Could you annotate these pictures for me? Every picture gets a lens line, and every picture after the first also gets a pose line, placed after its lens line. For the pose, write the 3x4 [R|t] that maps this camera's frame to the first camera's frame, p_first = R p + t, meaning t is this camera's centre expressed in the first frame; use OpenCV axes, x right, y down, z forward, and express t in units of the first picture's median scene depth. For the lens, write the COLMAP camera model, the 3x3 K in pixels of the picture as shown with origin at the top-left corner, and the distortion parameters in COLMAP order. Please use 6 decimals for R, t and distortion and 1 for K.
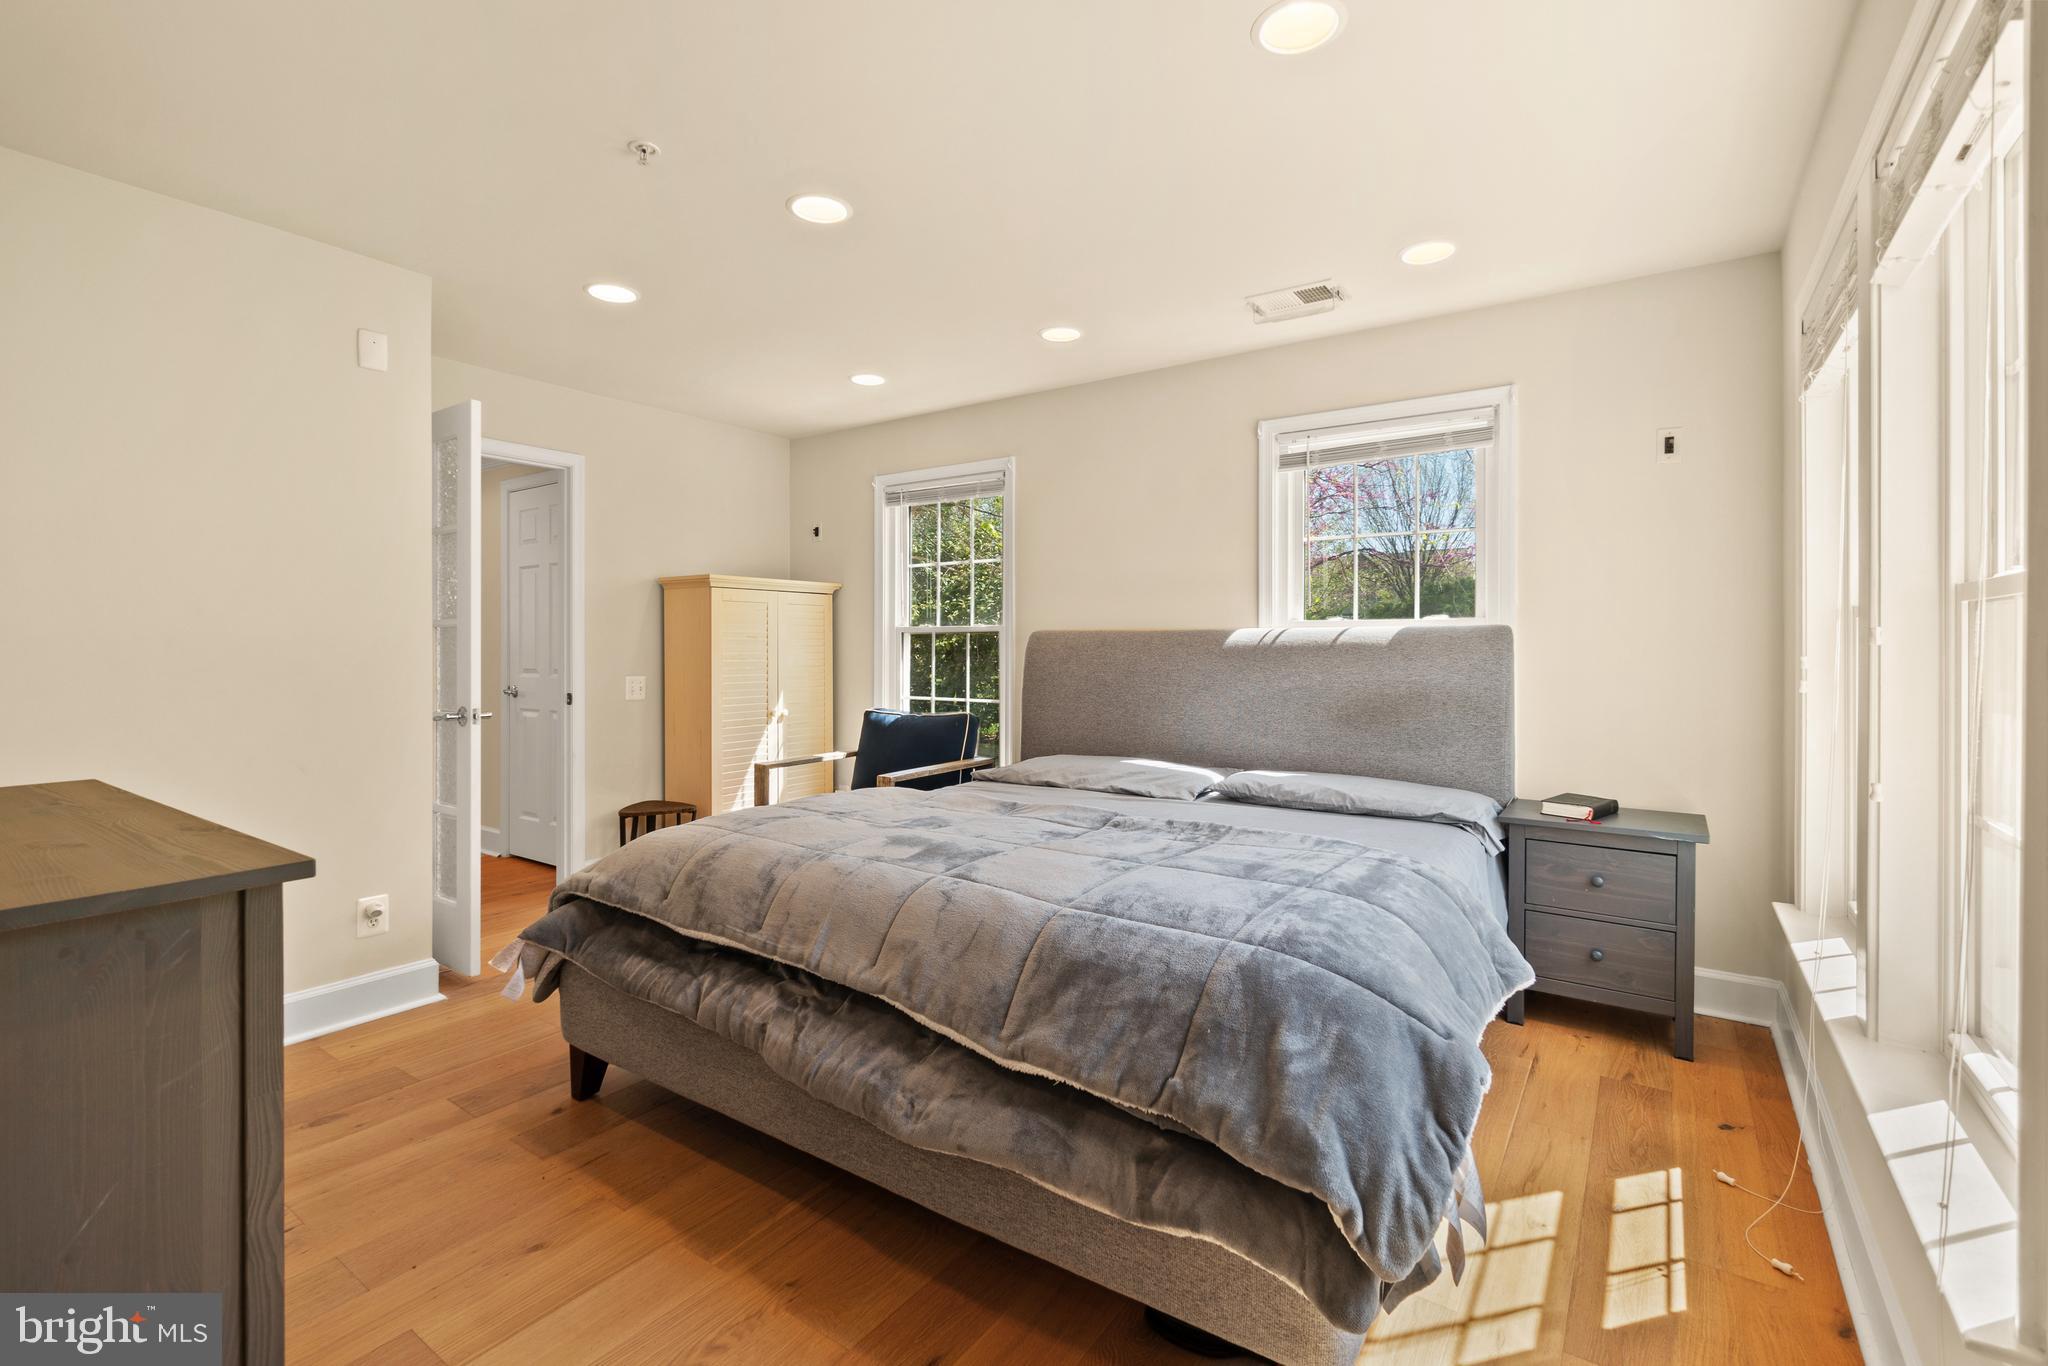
lens RADIAL K [[903.1, 0, 1011.5], [0, 903.1, 655.8], [0, 0, 1]] dist [-0.000654, 0.000105]
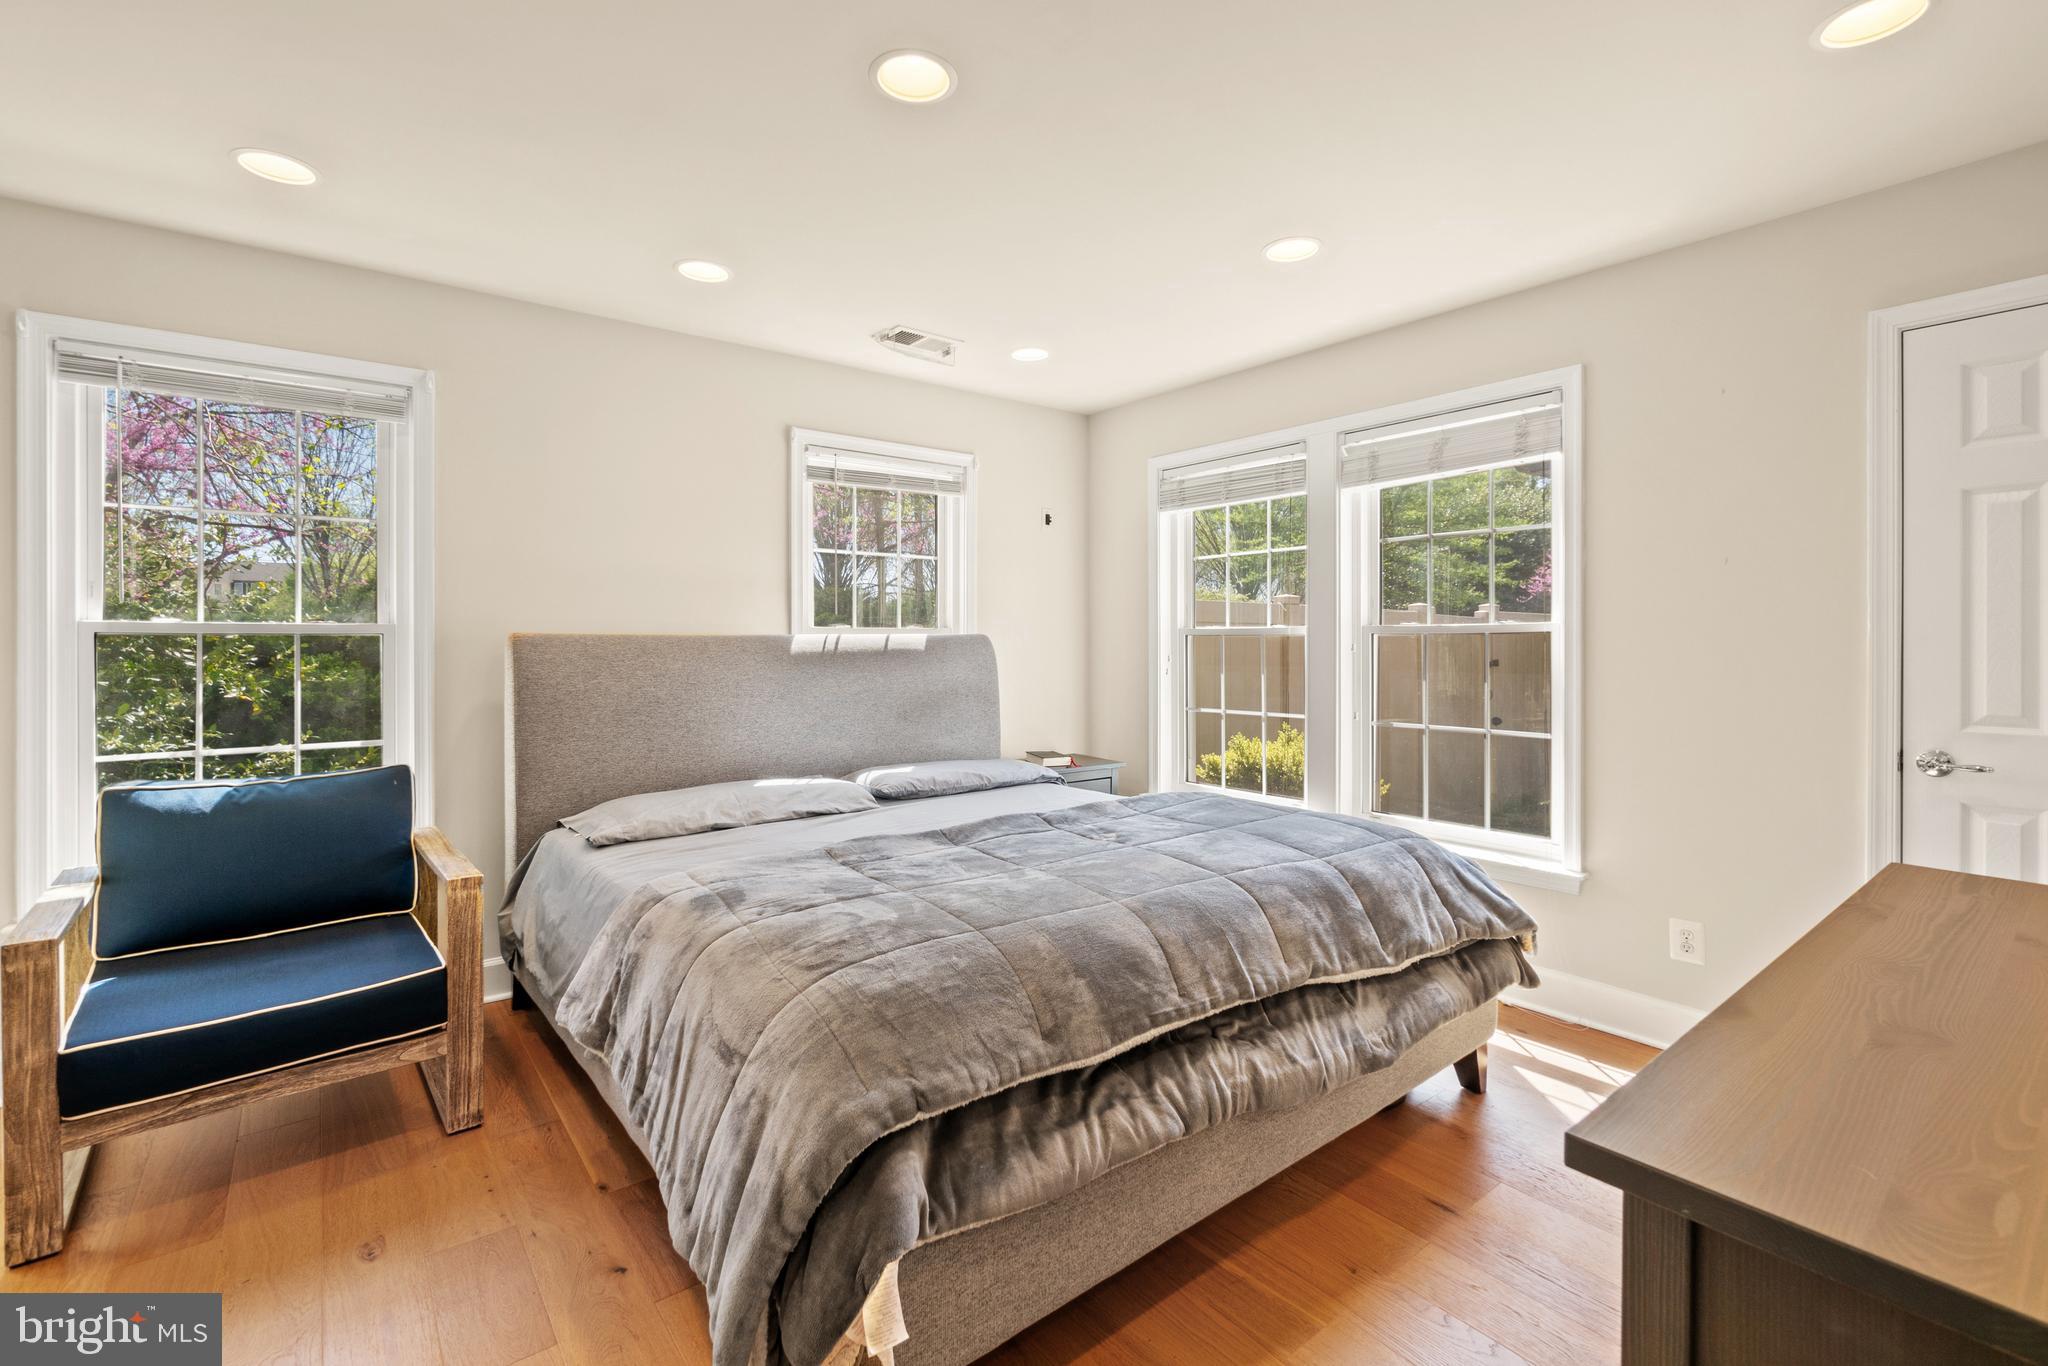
lens RADIAL K [[903.1, 0, 1011.5], [0, 903.1, 655.8], [0, 0, 1]] dist [-0.000654, 0.000105]
pose [[0.298121, -0.021884, 0.954277, -0.642404], [0.008281, 0.999759, 0.020340, -0.025960], [-0.954492, 0.001839, 0.298230, 0.496614]]
